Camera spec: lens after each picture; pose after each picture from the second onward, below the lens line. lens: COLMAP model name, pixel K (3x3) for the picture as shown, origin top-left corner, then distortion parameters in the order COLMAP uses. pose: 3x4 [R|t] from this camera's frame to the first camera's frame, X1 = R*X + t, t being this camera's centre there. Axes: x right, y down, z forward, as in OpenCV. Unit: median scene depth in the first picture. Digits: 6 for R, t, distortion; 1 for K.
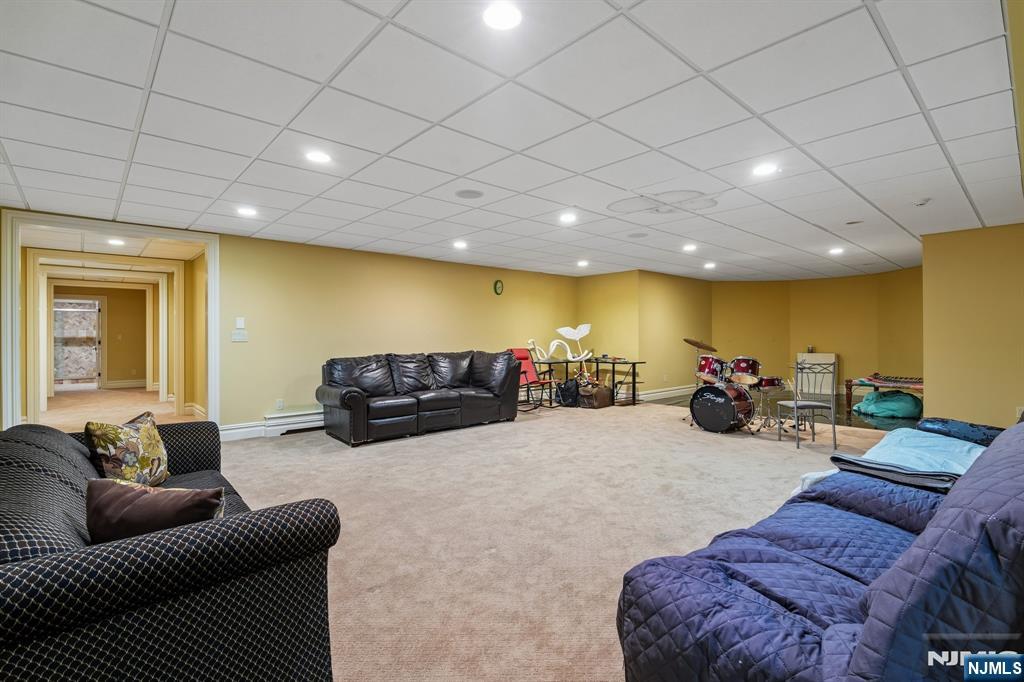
lens RADIAL K [[478.5, 0, 514.8], [0, 478.5, 337.0], [0, 0, 1]] dist [0.000274, -0.002501]
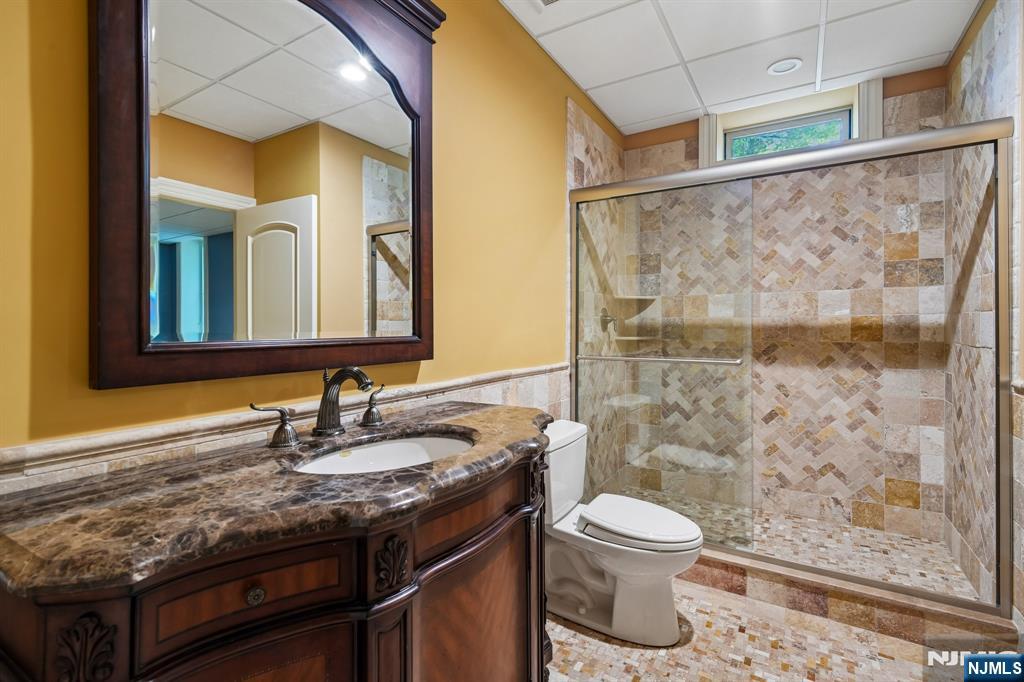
lens RADIAL K [[478.5, 0, 509.6], [0, 478.5, 333.4], [0, 0, 1]] dist [0.000274, -0.002501]
pose [[0.271956, -0.003193, -0.962305, -0.746601], [0.001724, 0.999995, -0.002831, 0.004916], [0.962308, -0.000889, 0.271960, 0.811042]]
